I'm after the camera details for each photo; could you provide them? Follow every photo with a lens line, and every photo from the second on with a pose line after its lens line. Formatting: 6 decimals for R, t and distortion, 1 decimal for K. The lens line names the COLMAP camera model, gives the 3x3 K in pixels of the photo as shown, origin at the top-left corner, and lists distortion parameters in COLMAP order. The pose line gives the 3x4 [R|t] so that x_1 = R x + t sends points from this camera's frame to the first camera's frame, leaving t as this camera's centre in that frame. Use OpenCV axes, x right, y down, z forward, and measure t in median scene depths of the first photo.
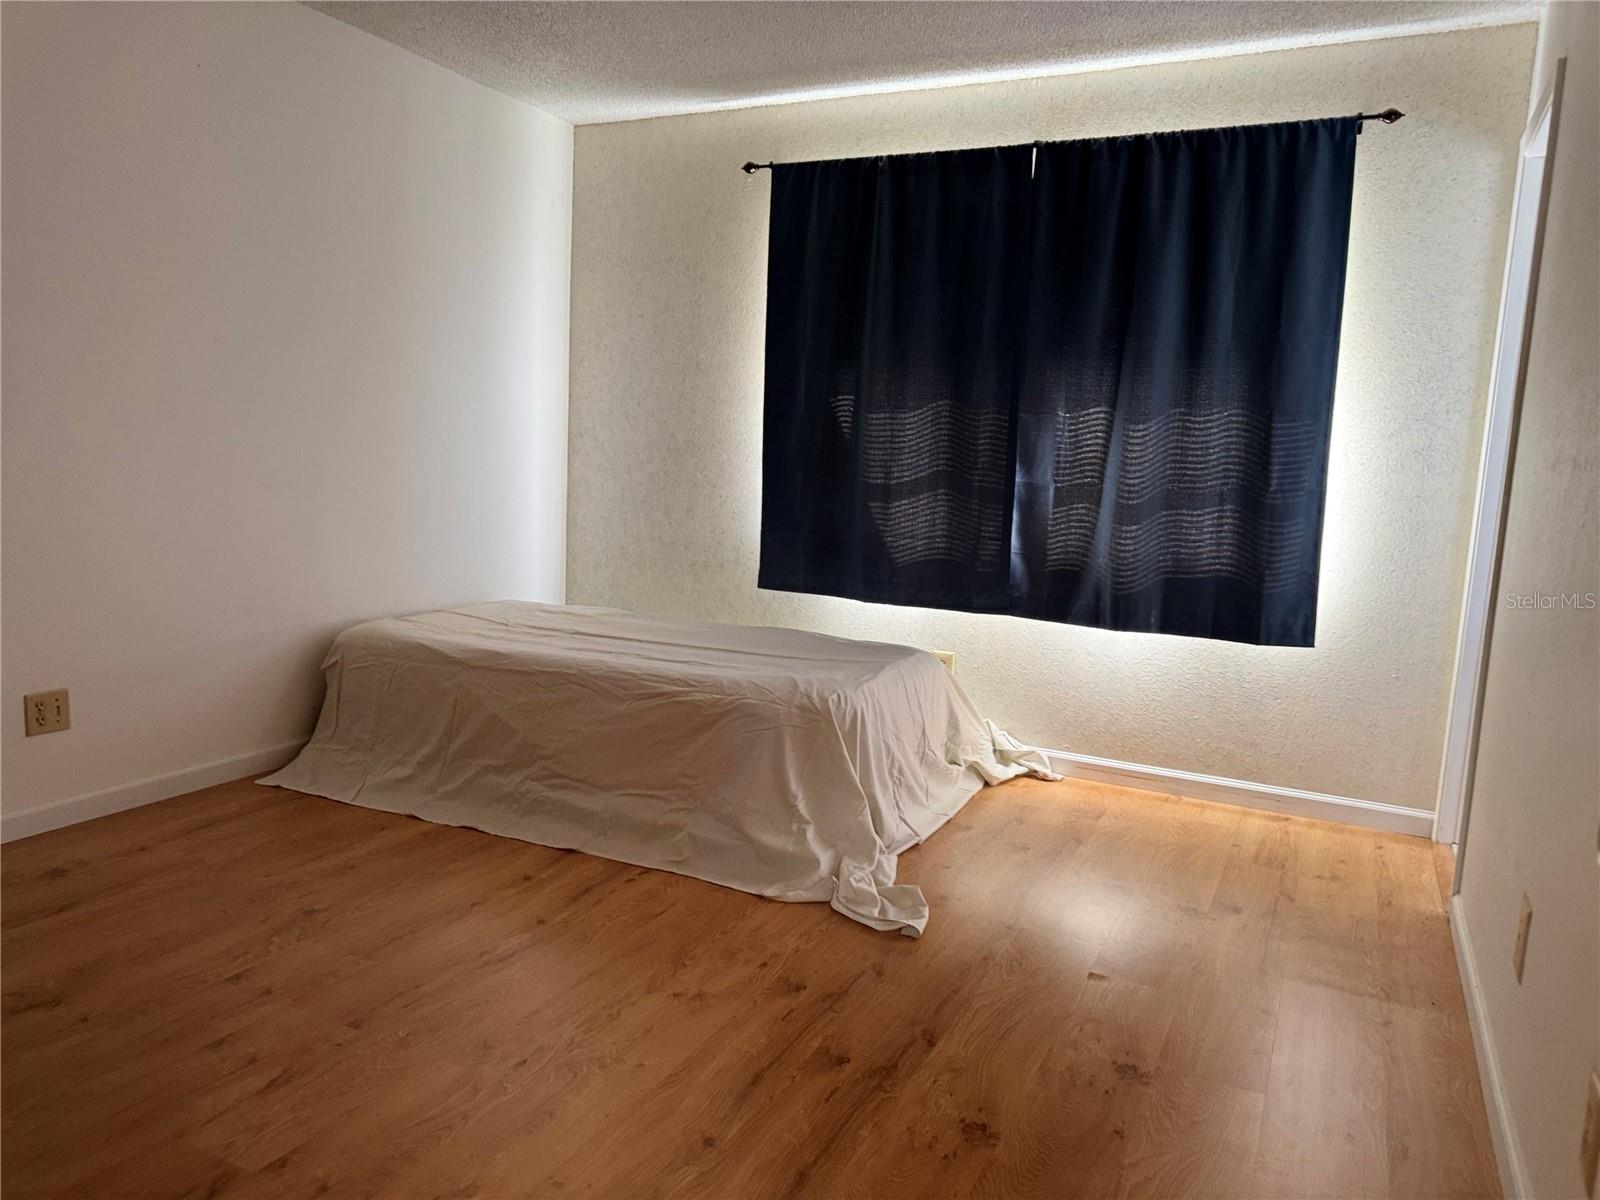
lens RADIAL K [[1124.8, 0, 836.6], [0, 1124.8, 603.7], [0, 0, 1]] dist [0.020835, -0.024434]
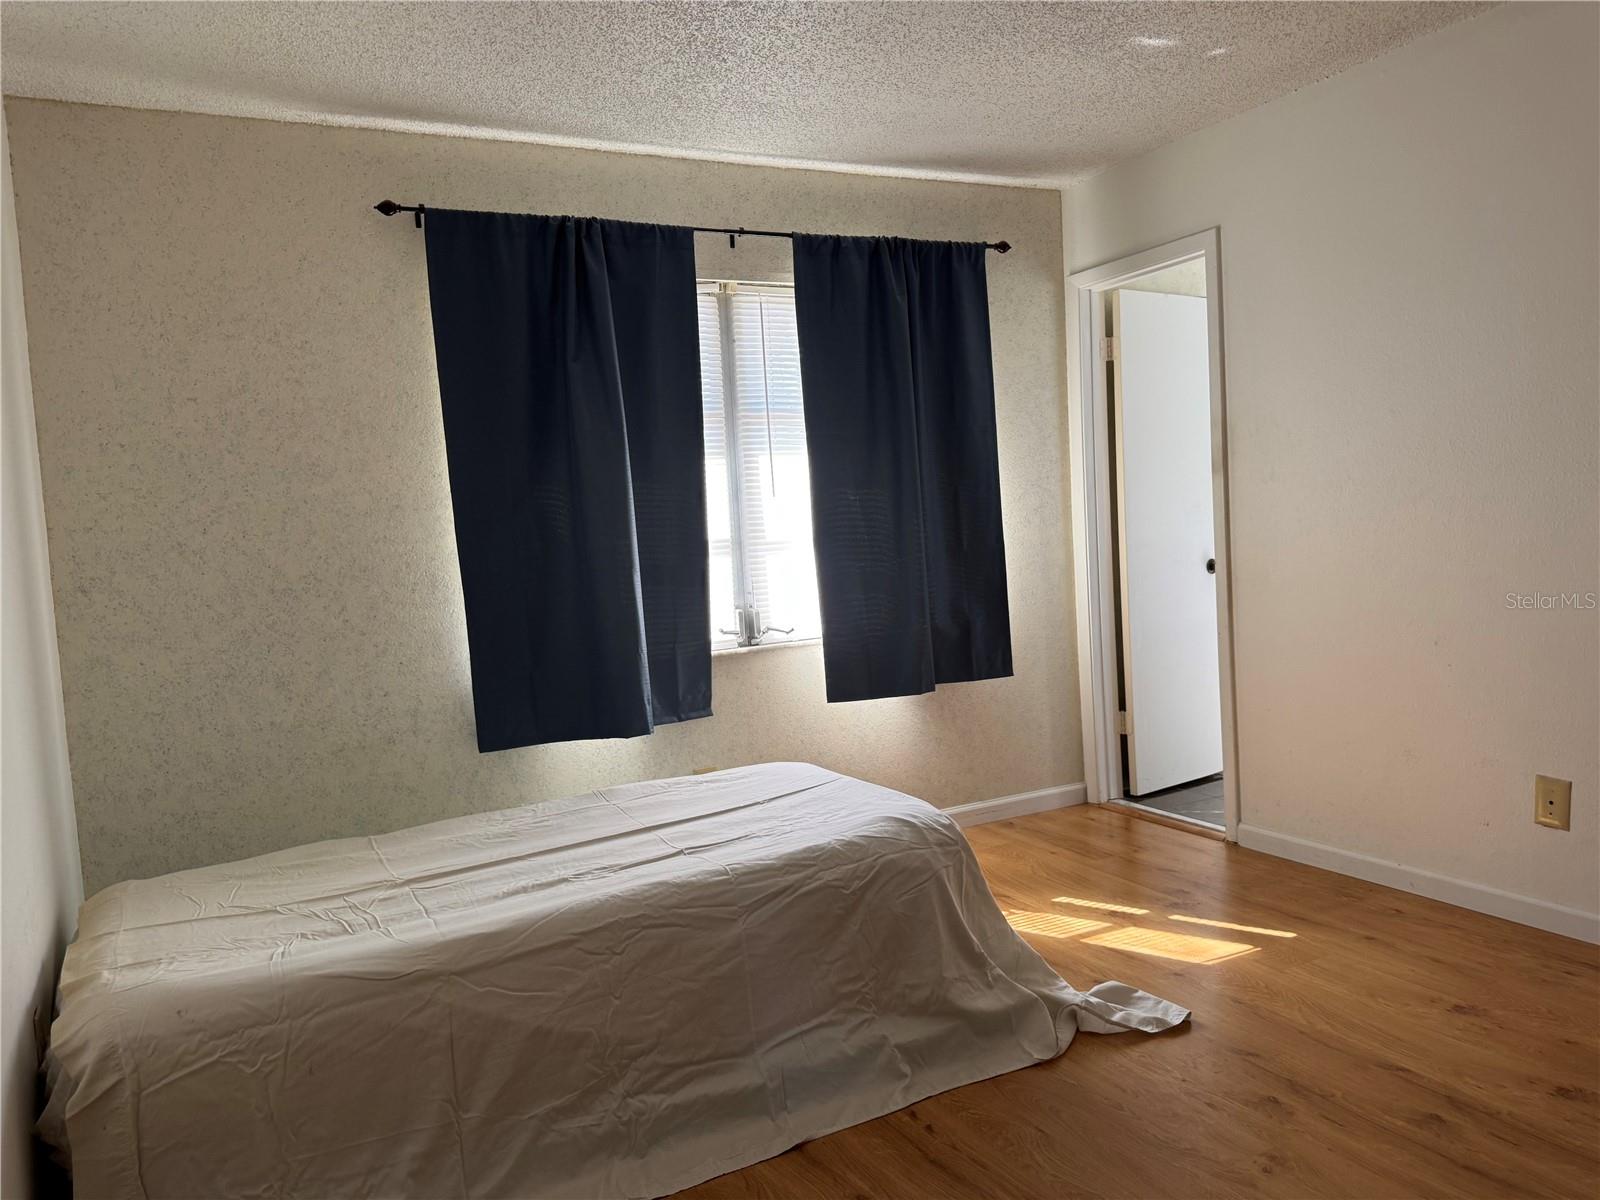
lens RADIAL K [[1124.8, 0, 811.3], [0, 1124.8, 561.9], [0, 0, 1]] dist [0.020835, -0.024434]
pose [[0.596522, -0.117248, 0.793986, -0.676535], [0.192349, 0.981326, 0.000401, -0.127130], [-0.779207, 0.152483, 0.607936, 0.452705]]
